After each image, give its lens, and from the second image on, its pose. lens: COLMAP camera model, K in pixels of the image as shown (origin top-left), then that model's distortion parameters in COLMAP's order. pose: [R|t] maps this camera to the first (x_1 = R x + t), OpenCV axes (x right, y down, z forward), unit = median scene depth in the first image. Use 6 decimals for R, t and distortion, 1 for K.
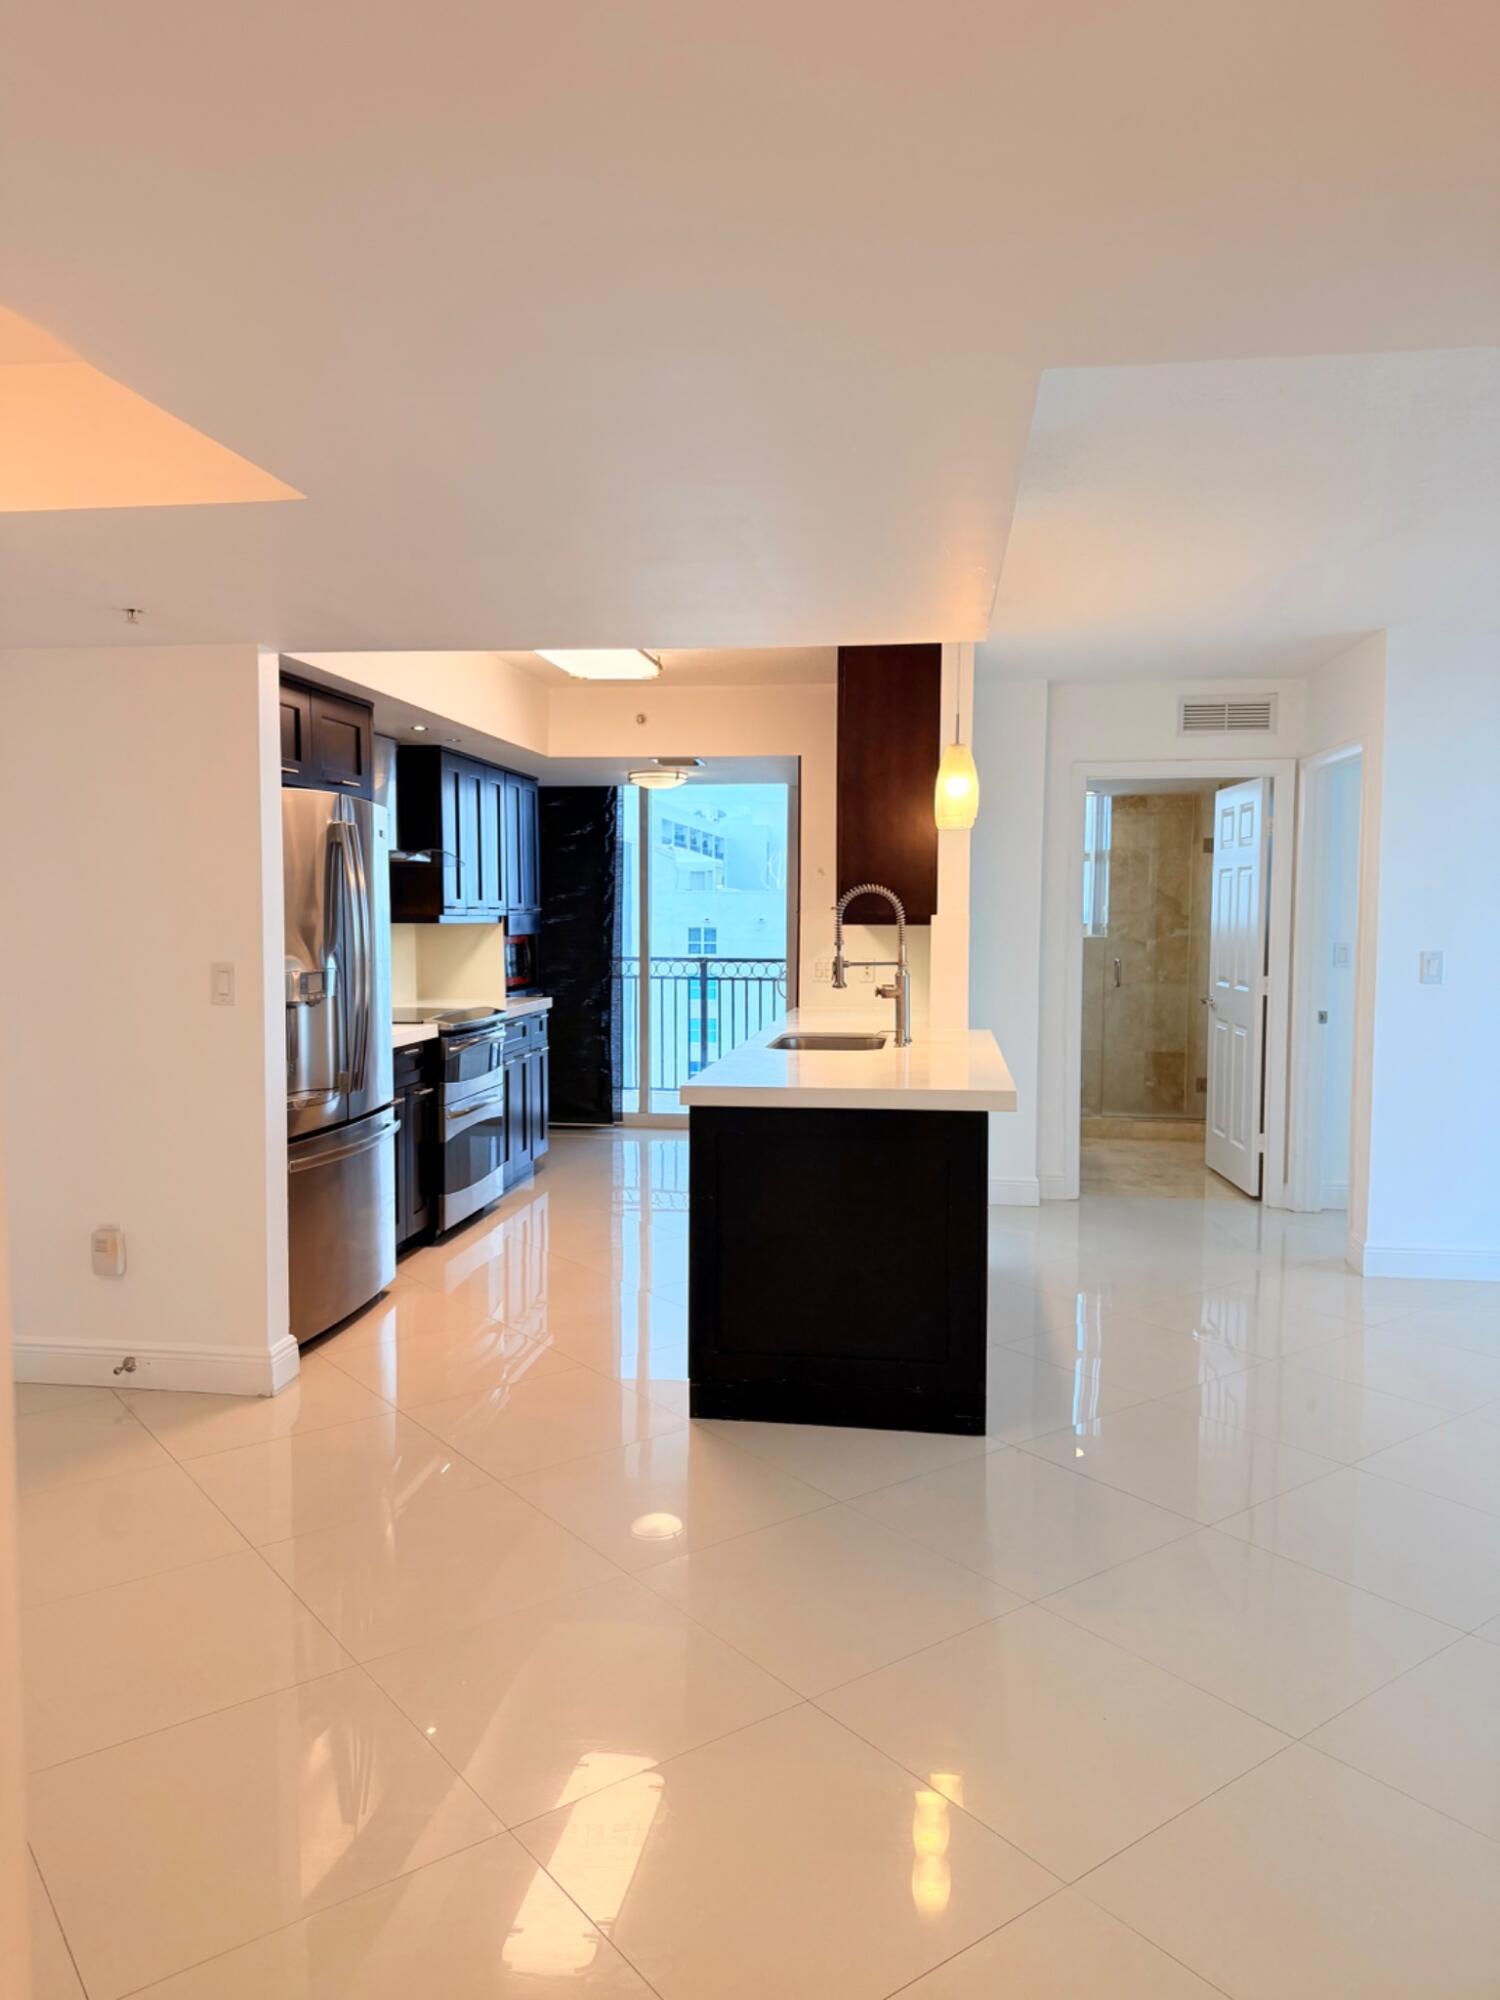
lens RADIAL K [[1325.7, 0, 750.0], [0, 1325.7, 1000.0], [0, 0, 1]] dist [0.000804, 0.000040]
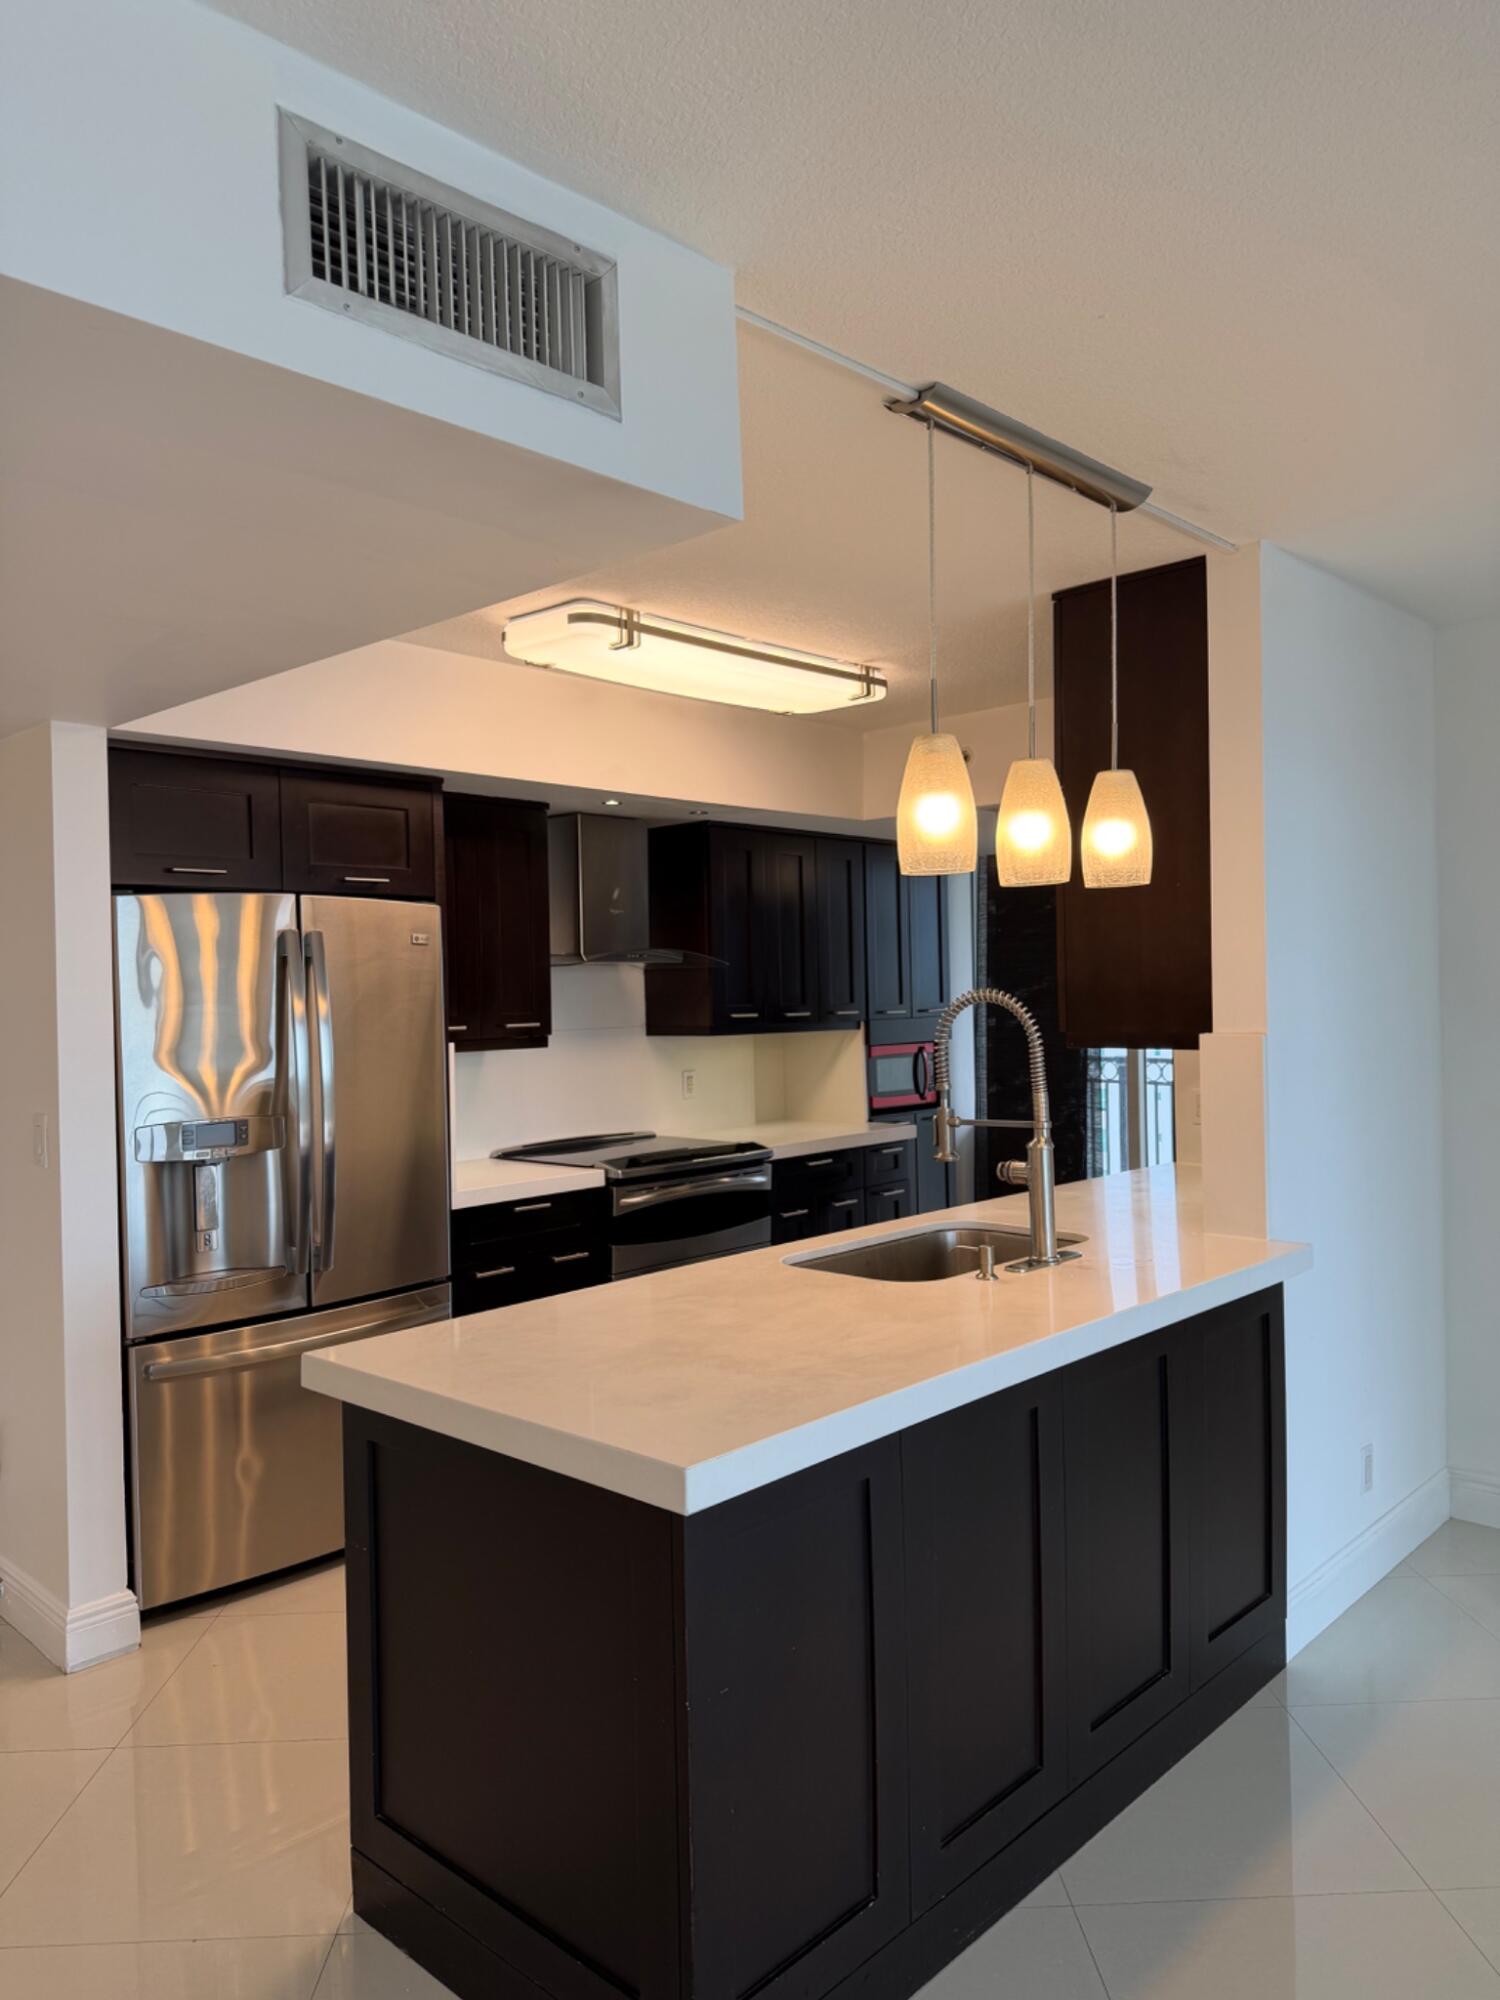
lens RADIAL K [[1325.7, 0, 750.0], [0, 1325.7, 1000.0], [0, 0, 1]] dist [0.000804, 0.000040]
pose [[0.818623, -0.016627, -0.574090, 0.291313], [-0.017596, 0.998386, -0.054006, -0.041767], [0.574061, 0.054312, 0.817009, 0.399065]]
